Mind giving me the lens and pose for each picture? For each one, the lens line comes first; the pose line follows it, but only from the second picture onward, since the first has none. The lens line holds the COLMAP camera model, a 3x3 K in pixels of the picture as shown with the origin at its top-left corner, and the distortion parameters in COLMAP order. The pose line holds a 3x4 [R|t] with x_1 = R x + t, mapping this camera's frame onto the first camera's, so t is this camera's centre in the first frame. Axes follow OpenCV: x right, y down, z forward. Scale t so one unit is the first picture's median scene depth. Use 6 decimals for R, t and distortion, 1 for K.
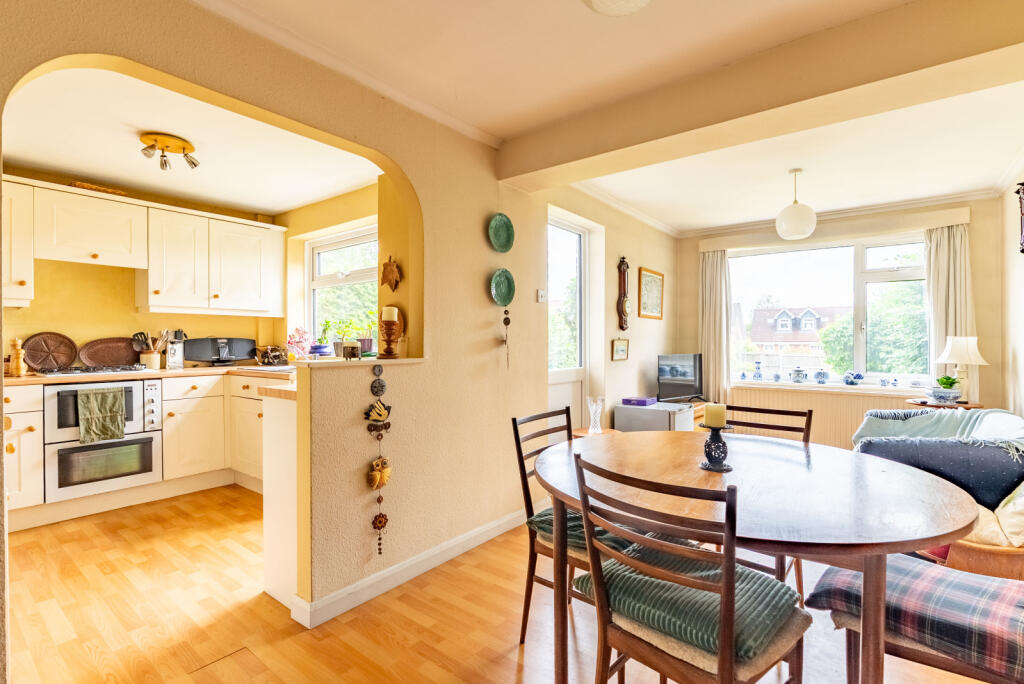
lens RADIAL K [[481.5, 0, 512.0], [0, 481.5, 342.0], [0, 0, 1]] dist [-0.003626, 0.001114]
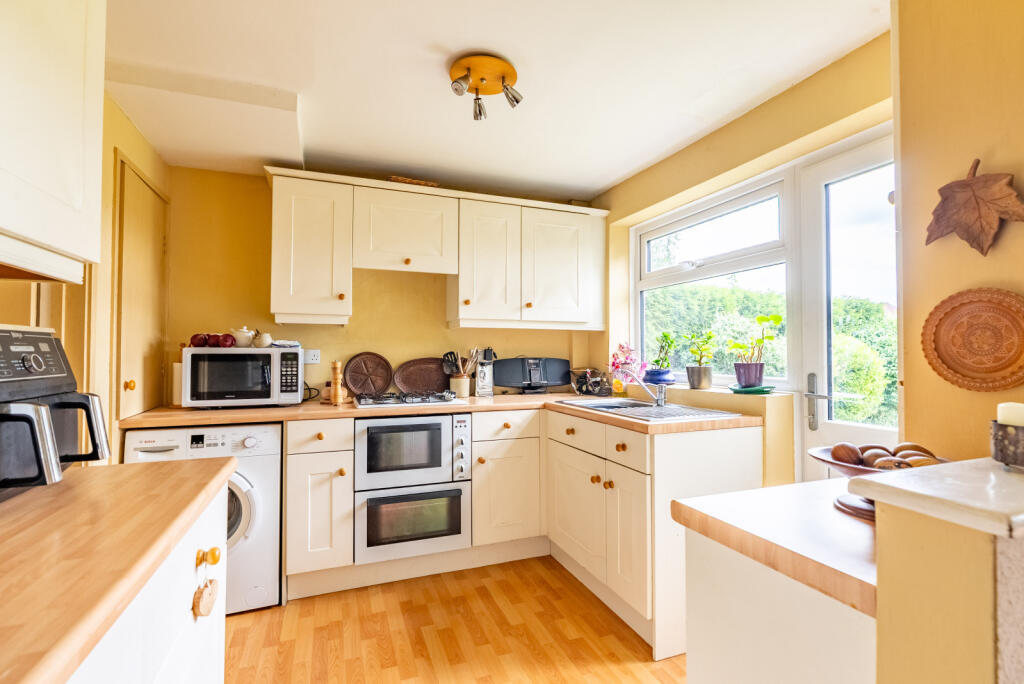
lens RADIAL K [[481.5, 0, 512.0], [0, 481.5, 342.0], [0, 0, 1]] dist [-0.003626, 0.001114]
pose [[0.858874, -0.008039, -0.512123, -0.266362], [-0.004882, 0.999703, -0.023880, -0.018339], [0.512163, 0.023010, 0.858580, 0.353571]]
